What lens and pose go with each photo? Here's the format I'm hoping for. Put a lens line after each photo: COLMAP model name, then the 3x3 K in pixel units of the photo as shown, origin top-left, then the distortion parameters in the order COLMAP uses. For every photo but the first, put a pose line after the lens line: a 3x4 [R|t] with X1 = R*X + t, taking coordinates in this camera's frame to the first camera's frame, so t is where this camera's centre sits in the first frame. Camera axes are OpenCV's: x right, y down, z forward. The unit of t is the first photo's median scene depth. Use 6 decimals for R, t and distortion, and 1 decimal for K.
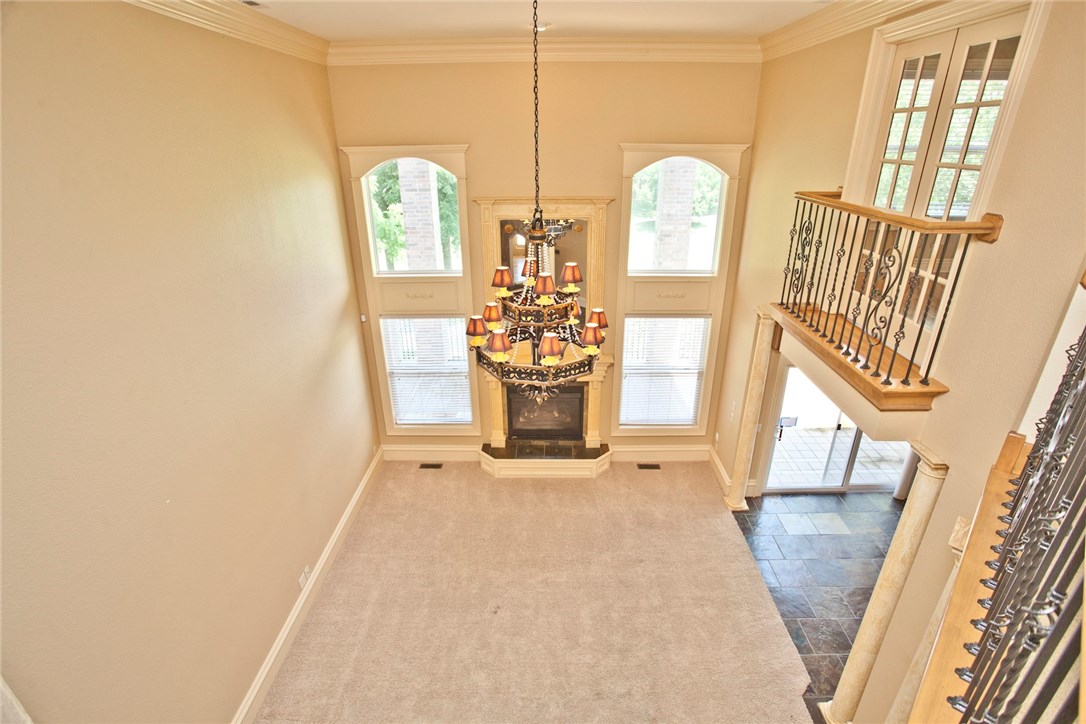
lens RADIAL K [[530.4, 0, 541.2], [0, 530.4, 367.5], [0, 0, 1]] dist [-0.043675, 0.005291]
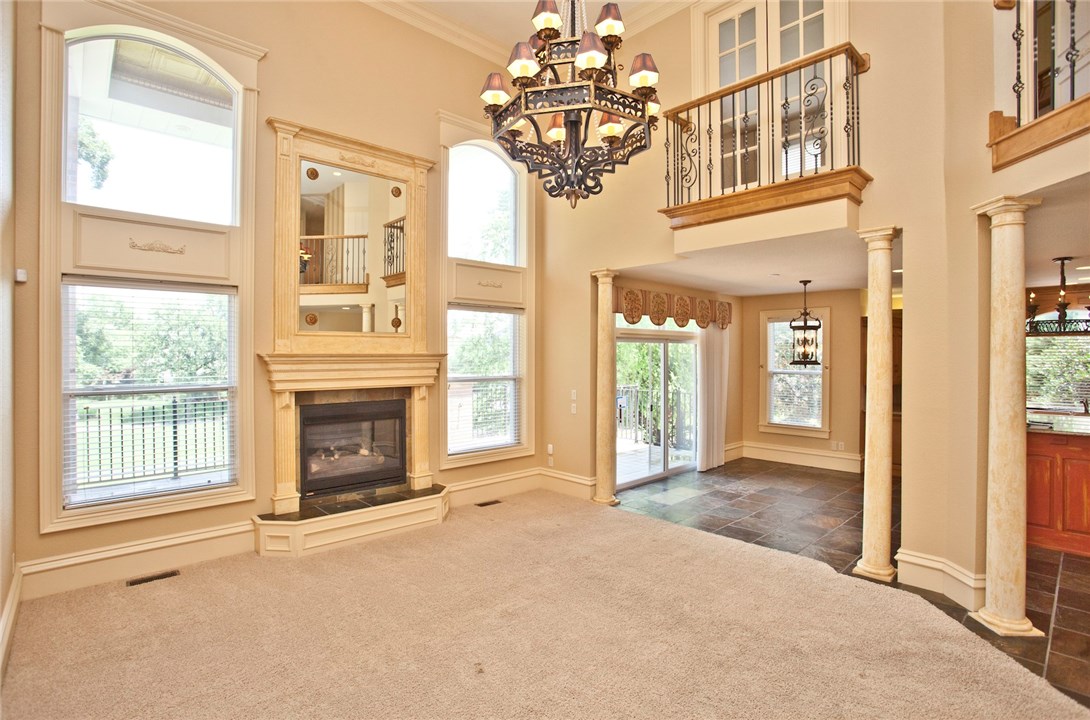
lens RADIAL K [[532.3, 0, 542.4], [0, 532.3, 356.4], [0, 0, 1]] dist [-0.043675, 0.005291]
pose [[0.725097, 0.006737, 0.688613, -0.310973], [0.272086, 0.915790, -0.295462, 0.264966], [-0.632616, 0.401600, 0.662204, 0.366347]]
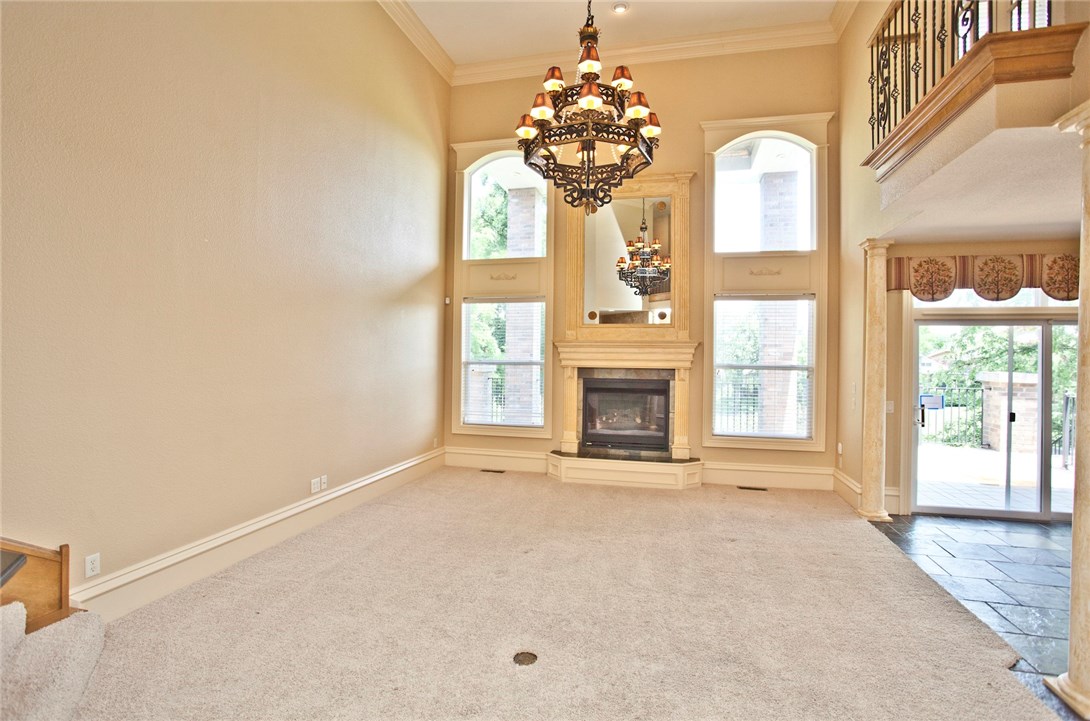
lens RADIAL K [[532.3, 0, 540.8], [0, 532.3, 358.0], [0, 0, 1]] dist [-0.043675, 0.005291]
pose [[0.972134, 0.021803, -0.233411, 0.081215], [-0.113205, 0.915539, -0.385970, 0.381712], [0.205281, 0.401638, 0.892495, 0.157396]]
